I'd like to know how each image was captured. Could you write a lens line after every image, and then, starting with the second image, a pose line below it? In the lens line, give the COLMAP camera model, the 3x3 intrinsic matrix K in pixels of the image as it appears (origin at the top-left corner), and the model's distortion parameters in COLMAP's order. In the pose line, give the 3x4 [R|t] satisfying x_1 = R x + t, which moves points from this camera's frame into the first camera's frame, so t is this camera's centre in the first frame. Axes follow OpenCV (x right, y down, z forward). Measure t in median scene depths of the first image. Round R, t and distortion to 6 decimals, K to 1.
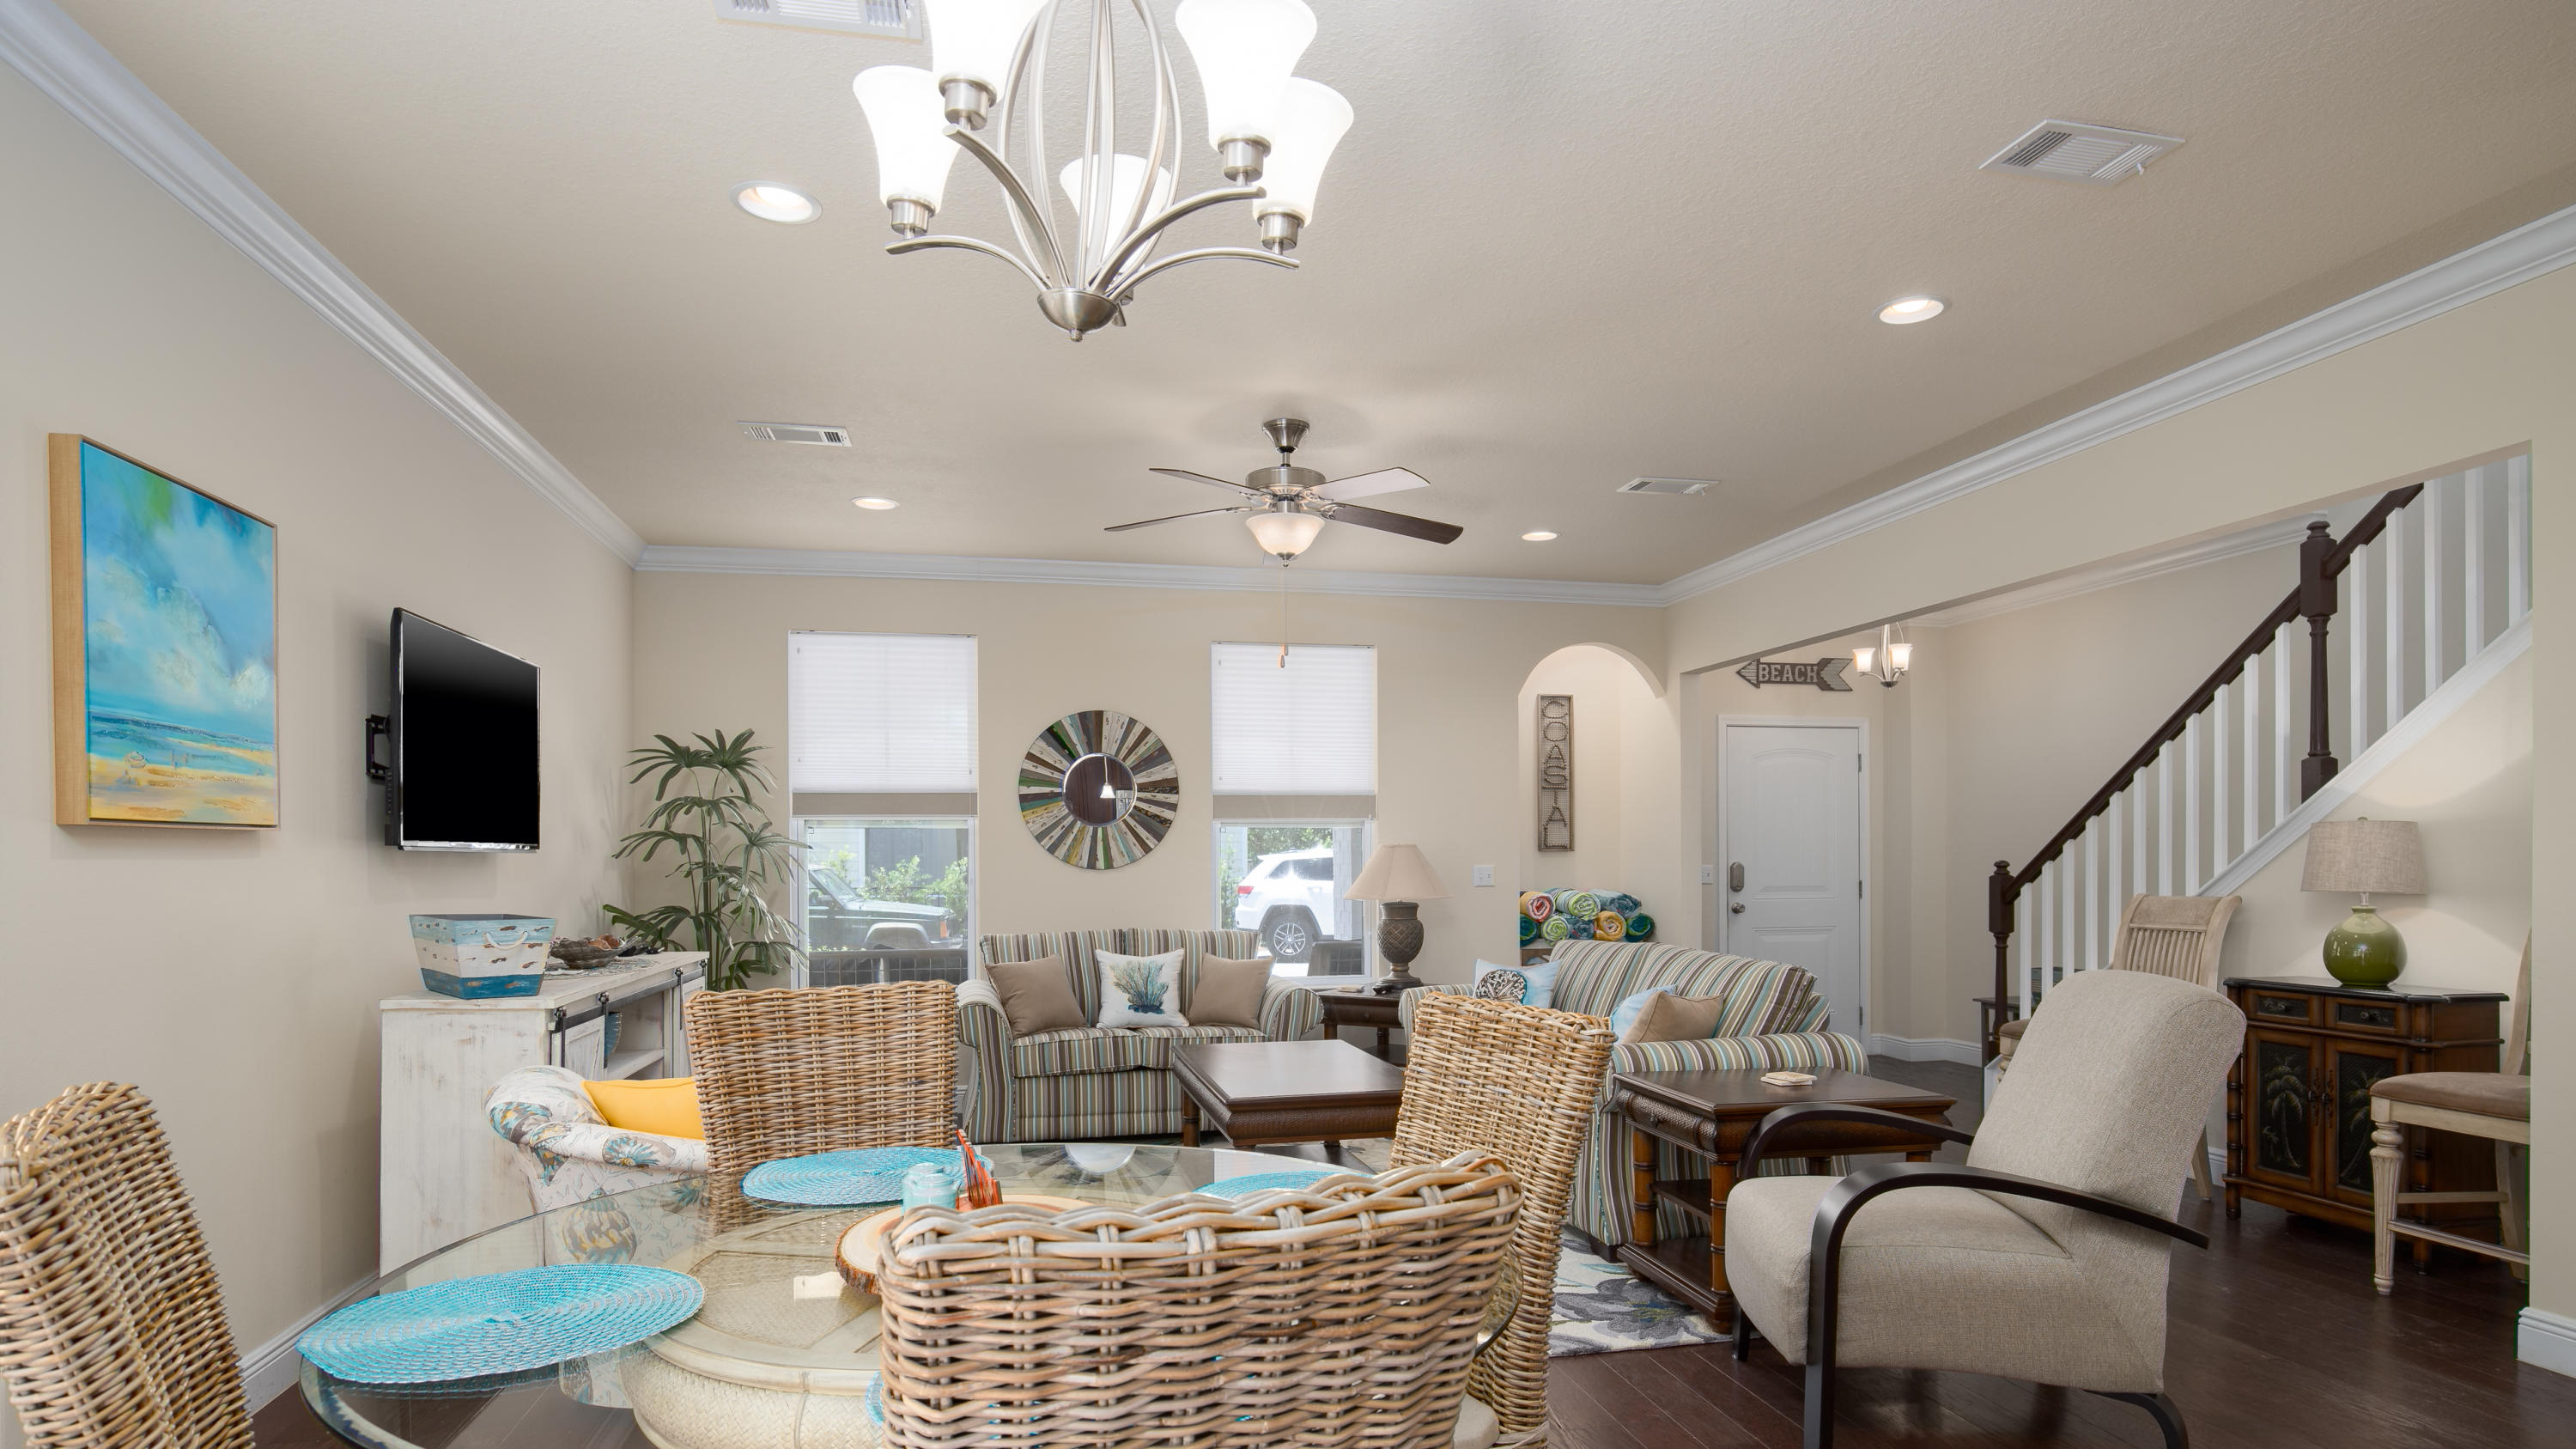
lens RADIAL K [[1357.7, 0, 1295.3], [0, 1357.7, 872.7], [0, 0, 1]] dist [-0.016761, 0.001482]
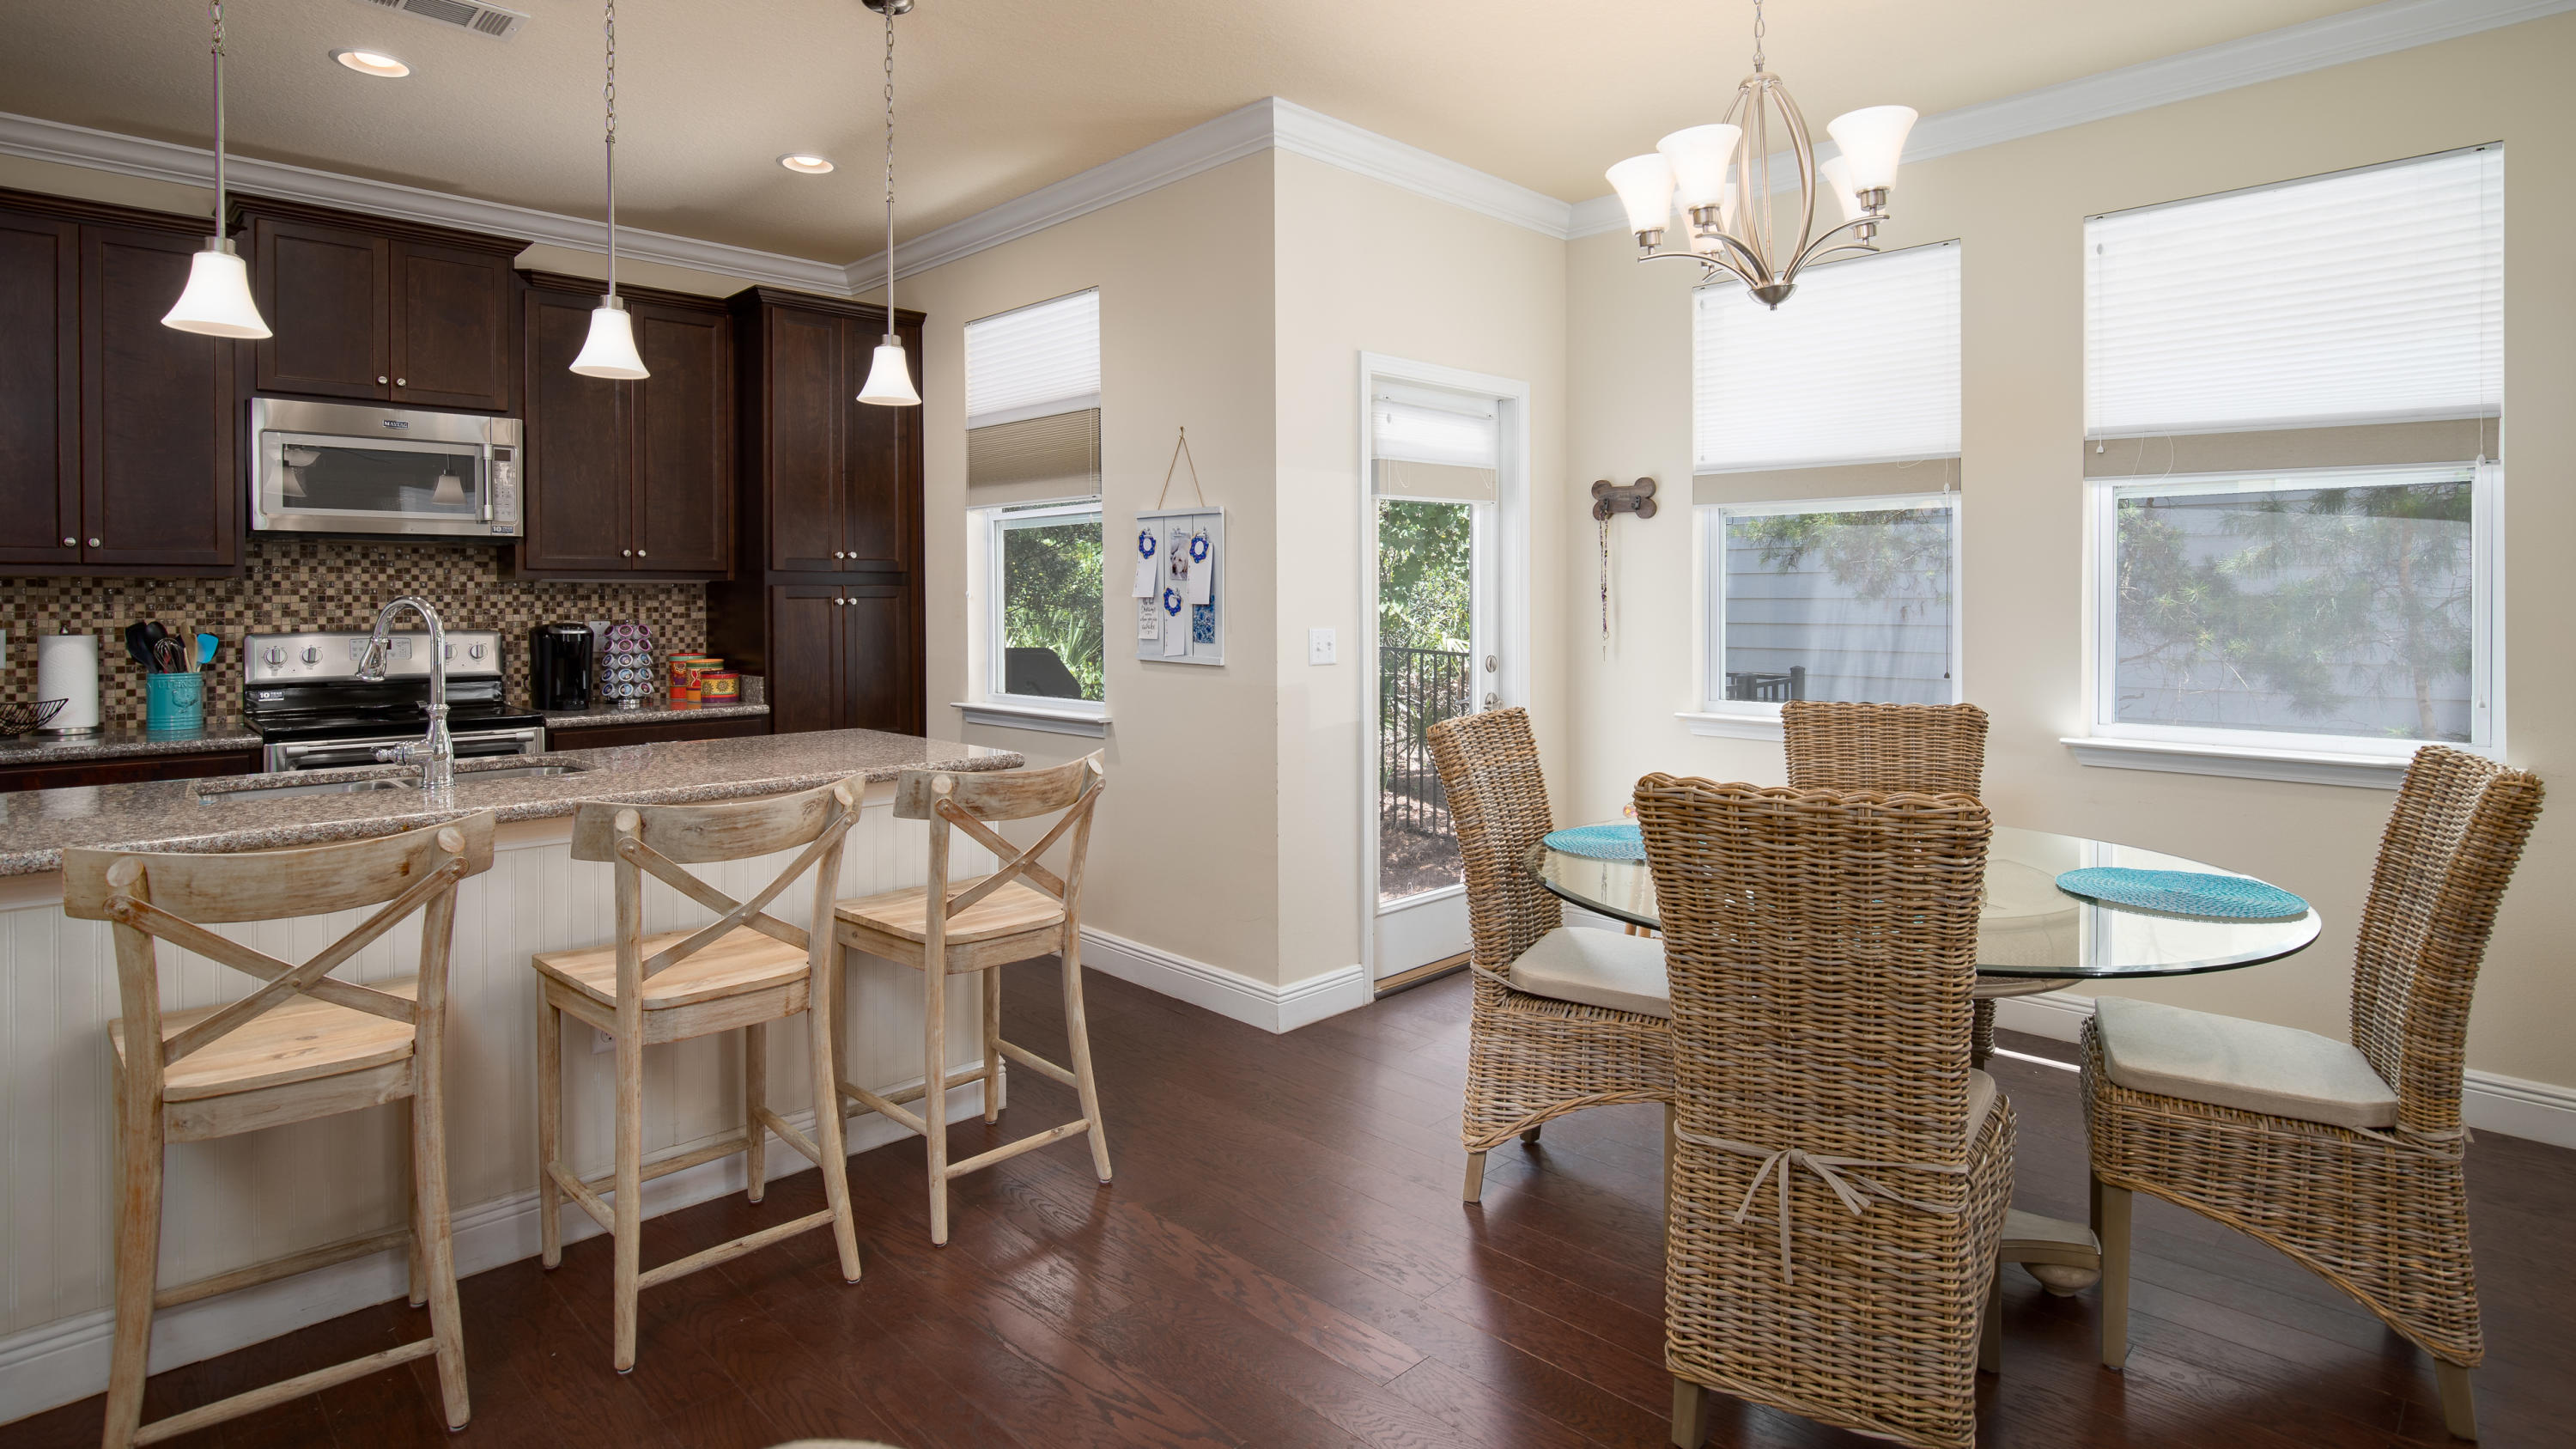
lens RADIAL K [[1294.3, 0, 1290.4], [0, 1294.3, 602.9], [0, 0, 1]] dist [-0.015738, 0.001346]
pose [[-0.844819, 0.010775, -0.534944, 0.322623], [0.003320, 0.999884, 0.014896, -0.014901], [0.535042, 0.010809, -0.844756, 0.541159]]
